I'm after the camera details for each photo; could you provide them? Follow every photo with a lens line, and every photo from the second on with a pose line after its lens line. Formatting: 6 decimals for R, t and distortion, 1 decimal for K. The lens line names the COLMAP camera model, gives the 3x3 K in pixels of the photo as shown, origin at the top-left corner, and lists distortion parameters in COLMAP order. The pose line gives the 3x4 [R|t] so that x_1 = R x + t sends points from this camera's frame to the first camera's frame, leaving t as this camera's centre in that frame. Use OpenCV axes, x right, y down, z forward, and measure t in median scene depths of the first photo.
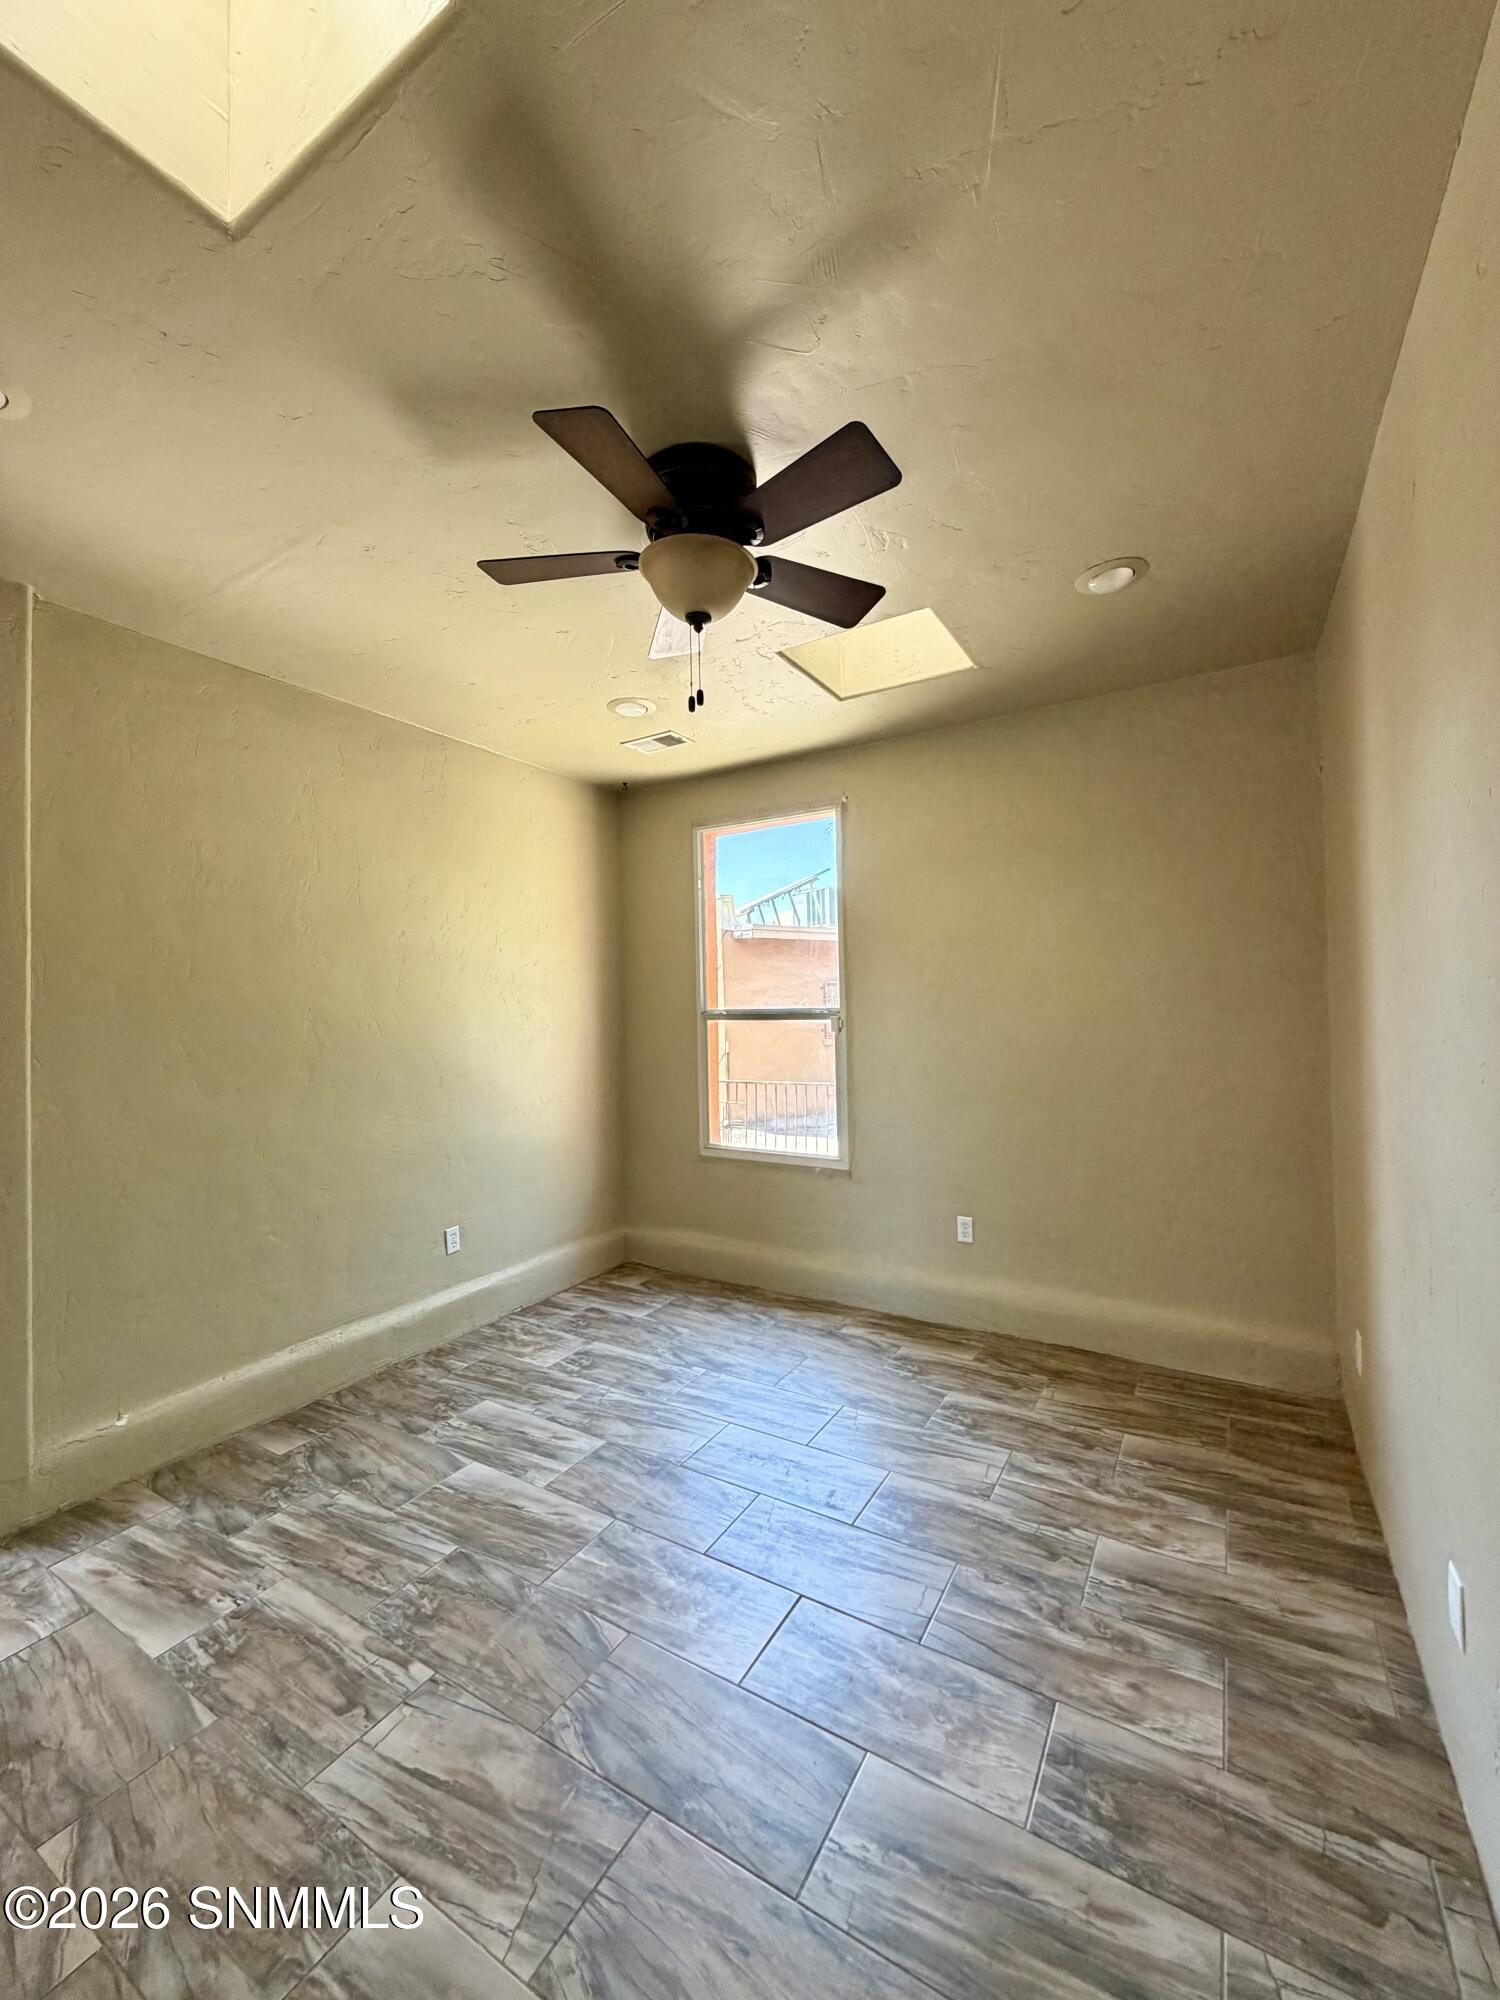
lens RADIAL K [[794.3, 0, 743.3], [0, 794.3, 1001.3], [0, 0, 1]] dist [0.001073, 0.000454]
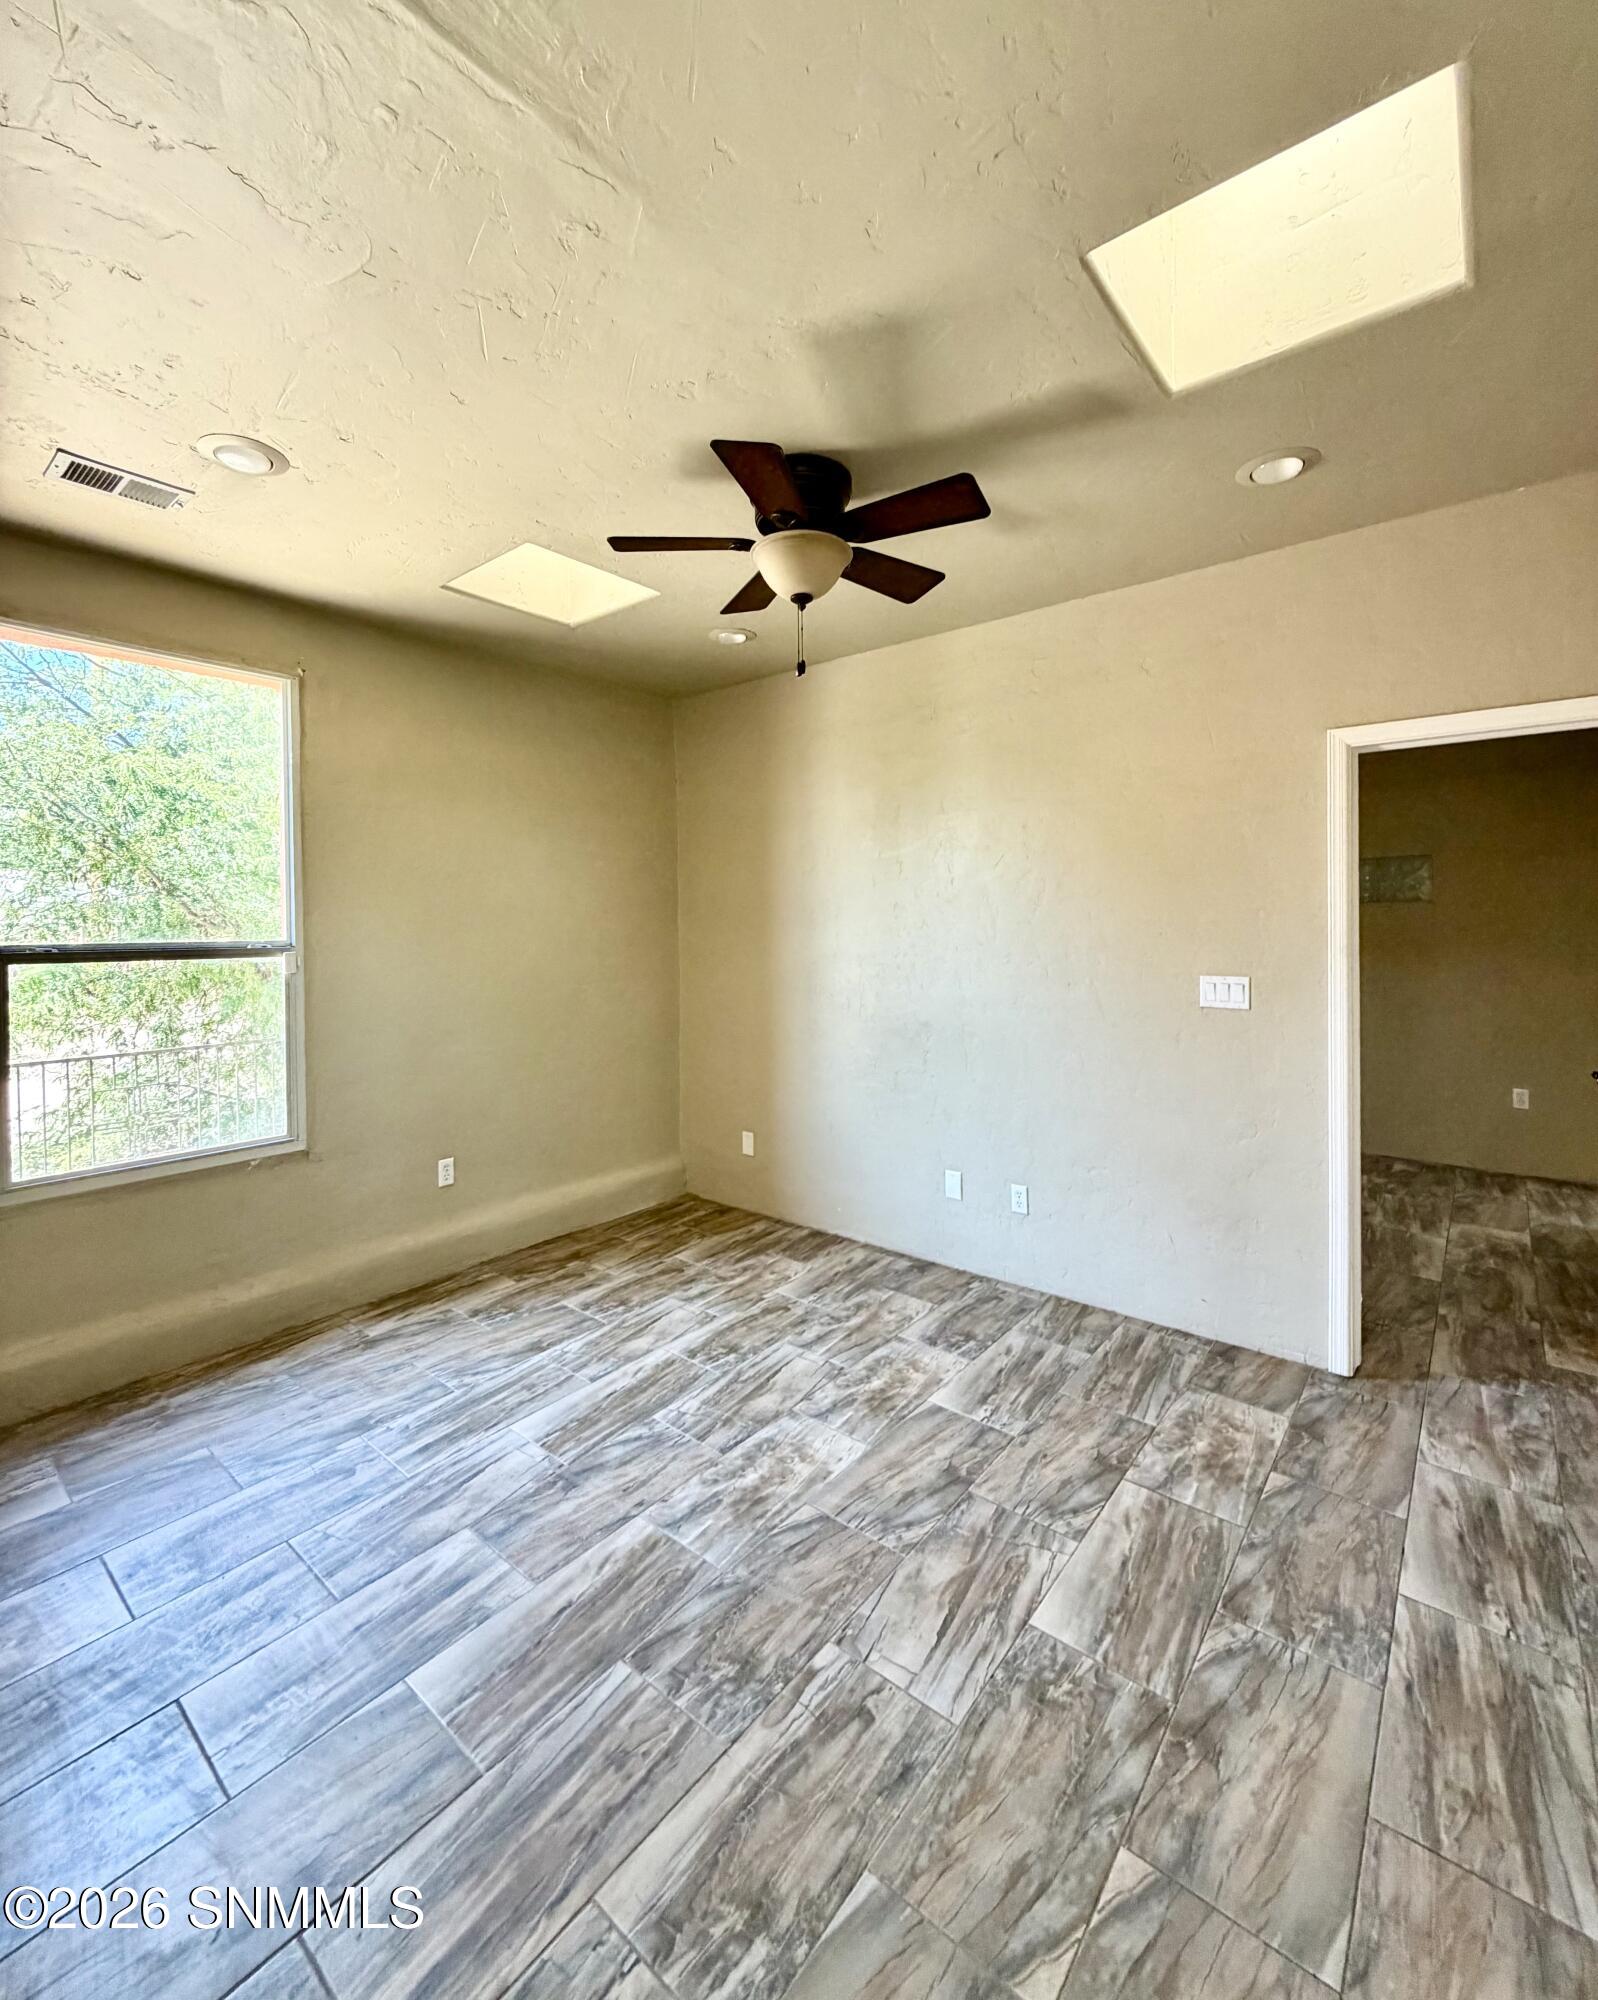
lens RADIAL K [[882.5, 0, 787.9], [0, 882.5, 991.5], [0, 0, 1]] dist [0.003164, -0.000409]
pose [[0.126625, -0.053875, 0.990487, -1.237371], [0.001395, 0.998533, 0.054135, 0.031009], [-0.991950, -0.005473, 0.126514, 0.832567]]
